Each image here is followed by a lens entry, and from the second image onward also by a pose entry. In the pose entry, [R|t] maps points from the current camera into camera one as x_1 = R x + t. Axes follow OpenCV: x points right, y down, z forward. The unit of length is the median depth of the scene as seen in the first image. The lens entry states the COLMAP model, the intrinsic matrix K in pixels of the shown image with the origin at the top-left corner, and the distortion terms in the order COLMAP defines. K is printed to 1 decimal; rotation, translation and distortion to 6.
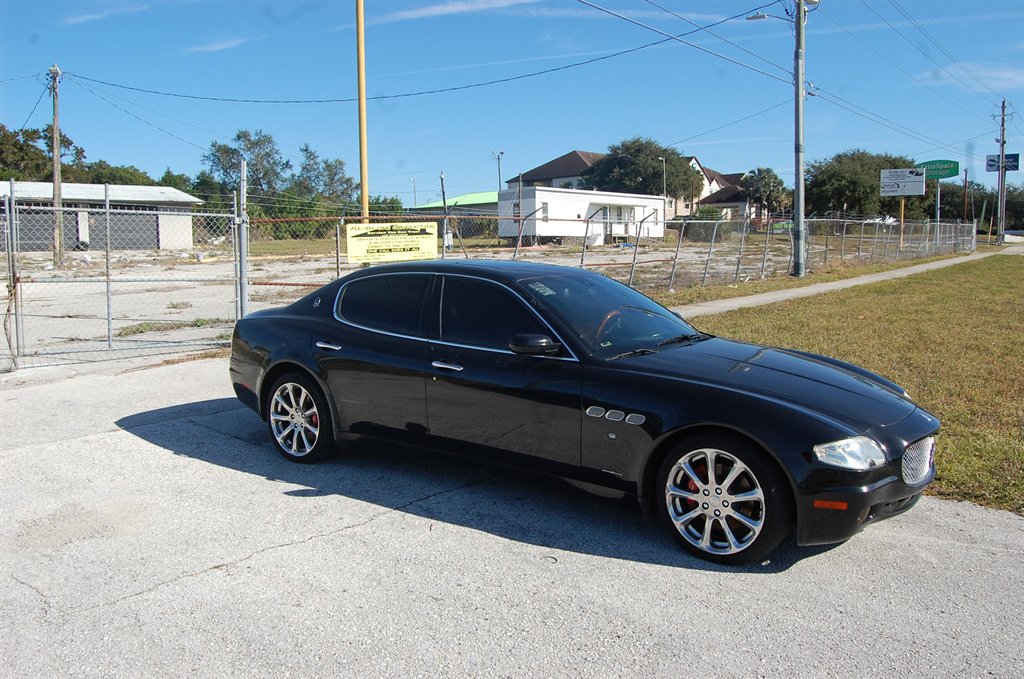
lens RADIAL K [[807.6, 0, 512.0], [0, 807.6, 339.5], [0, 0, 1]] dist [-0.007647, -0.055107]
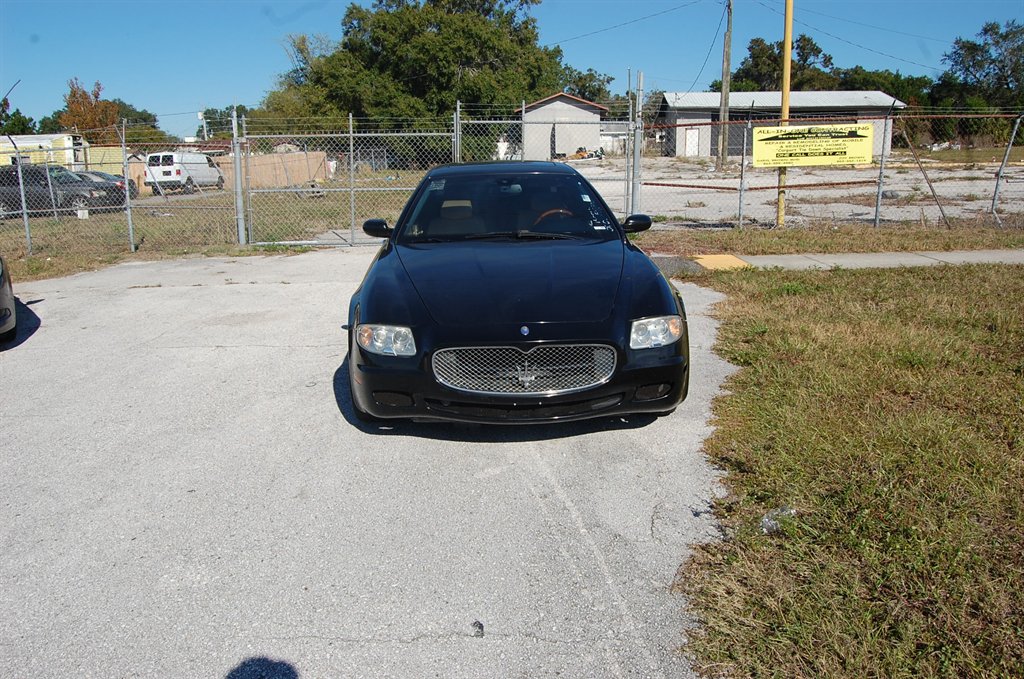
lens RADIAL K [[807.6, 0, 512.0], [0, 807.6, 339.5], [0, 0, 1]] dist [-0.007647, -0.055107]
pose [[0.613830, 0.177747, -0.769168, 0.393578], [-0.089670, 0.983716, 0.155766, -0.011982], [0.784329, -0.026643, 0.619772, 0.127872]]
